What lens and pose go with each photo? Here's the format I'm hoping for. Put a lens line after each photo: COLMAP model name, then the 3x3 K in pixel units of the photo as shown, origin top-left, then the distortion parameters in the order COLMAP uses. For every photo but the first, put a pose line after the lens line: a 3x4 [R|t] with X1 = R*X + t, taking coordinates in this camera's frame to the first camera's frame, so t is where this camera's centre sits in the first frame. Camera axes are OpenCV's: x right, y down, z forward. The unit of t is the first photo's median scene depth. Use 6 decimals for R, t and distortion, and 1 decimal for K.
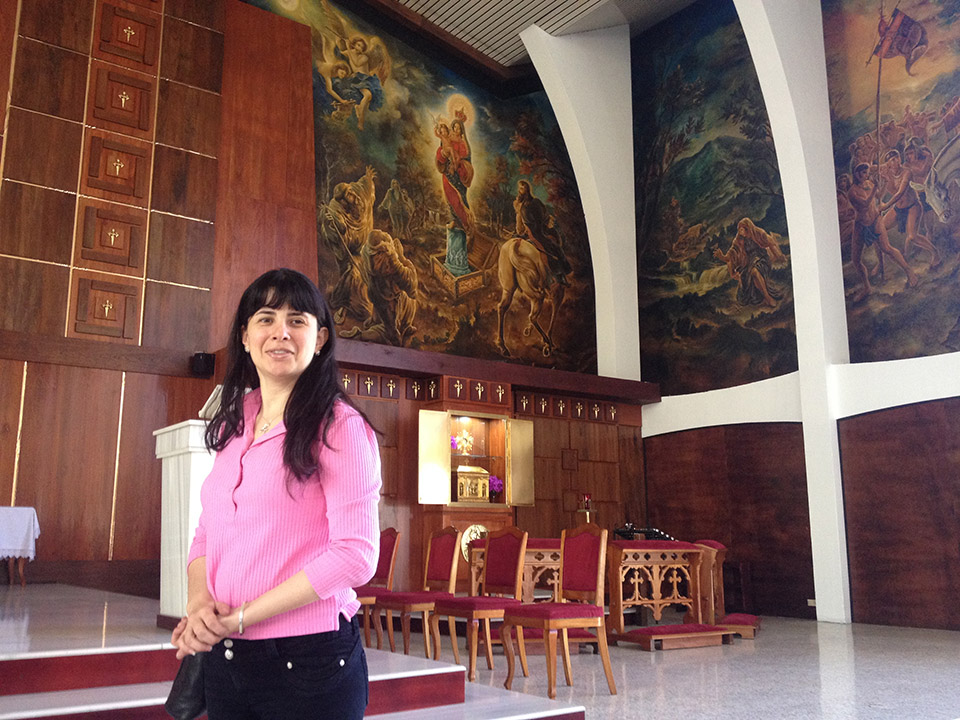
lens RADIAL K [[898.0, 0, 481.3], [0, 898.0, 382.8], [0, 0, 1]] dist [0.013555, 0.000000]
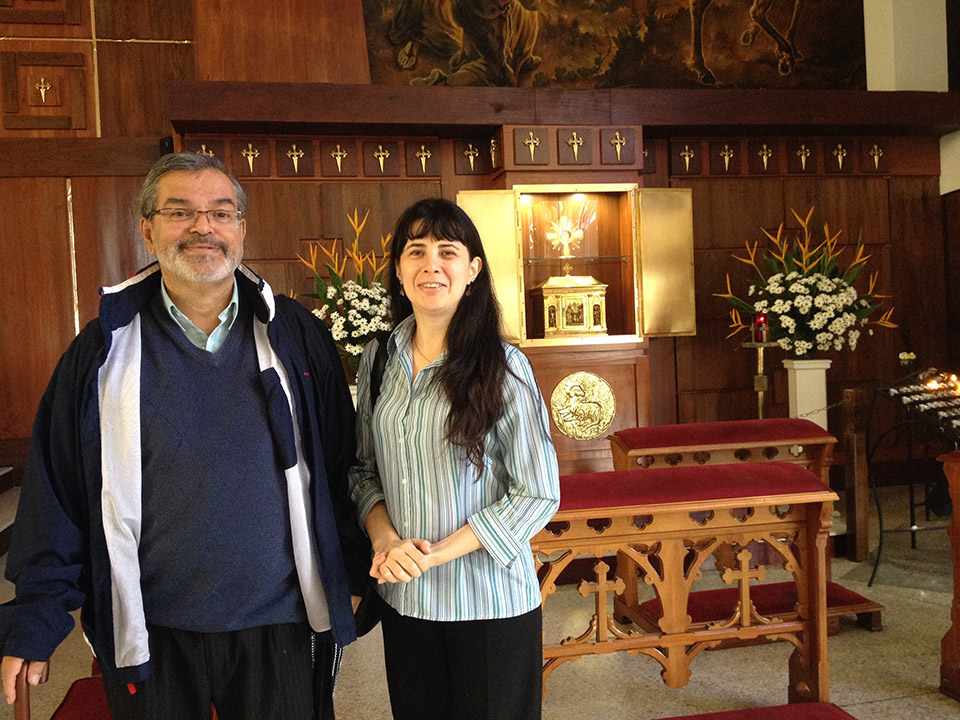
lens RADIAL K [[898.0, 0, 497.6], [0, 898.0, 379.7], [0, 0, 1]] dist [0.013555, 0.000000]
pose [[0.907163, -0.014502, -0.420530, 0.166139], [0.111682, 0.971860, 0.207403, 0.025673], [0.405688, -0.235114, 0.883255, 0.367011]]
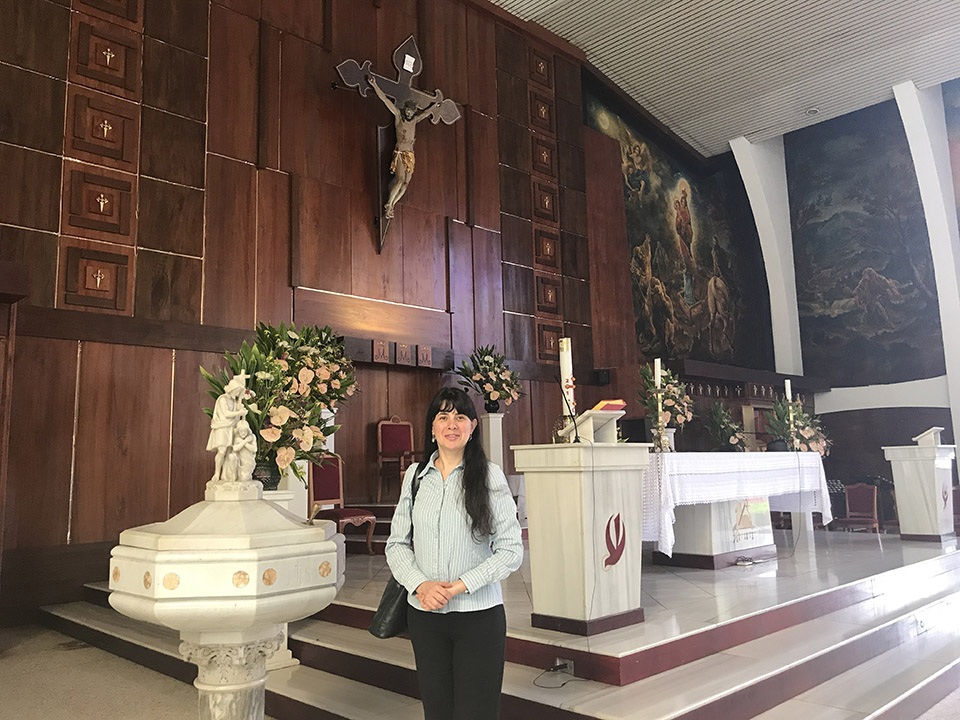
lens RADIAL K [[794.9, 0, 474.6], [0, 794.9, 346.2], [0, 0, 1]] dist [0.024434, -0.030866]
pose [[0.991569, -0.000355, 0.129582, -0.570671], [-0.002320, 0.999787, 0.020493, -0.082137], [-0.129562, -0.020621, 0.991357, -0.258944]]
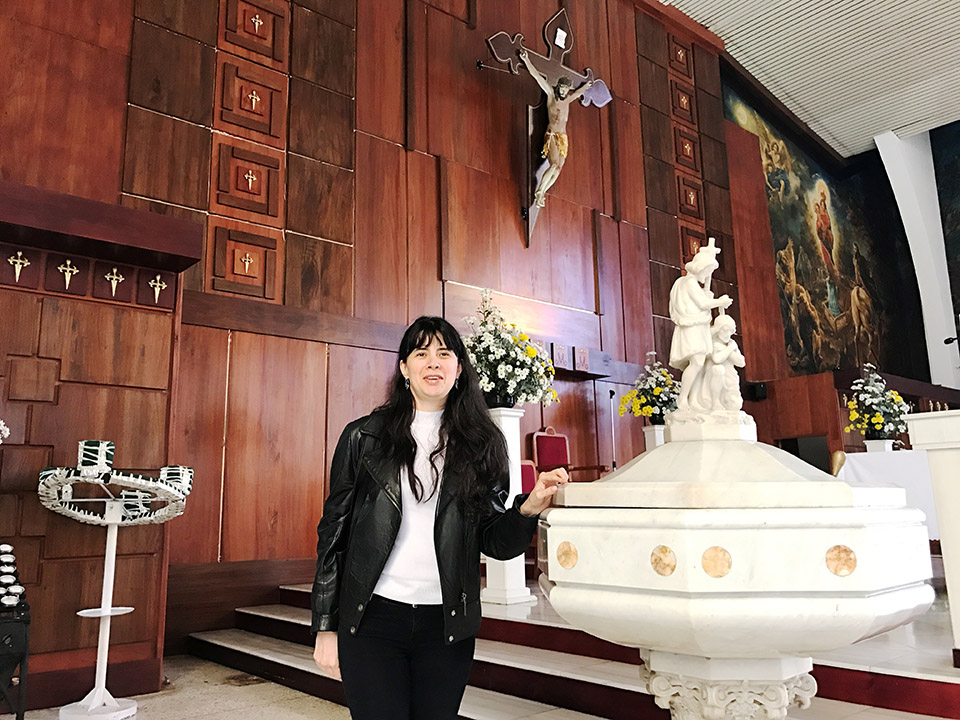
lens RADIAL K [[794.9, 0, 472.4], [0, 794.9, 349.4], [0, 0, 1]] dist [0.024434, -0.030866]
pose [[0.998313, -0.001060, 0.058045, -0.663047], [0.002507, 0.999687, -0.024875, -0.044486], [-0.058001, 0.024979, 0.998004, -0.157803]]
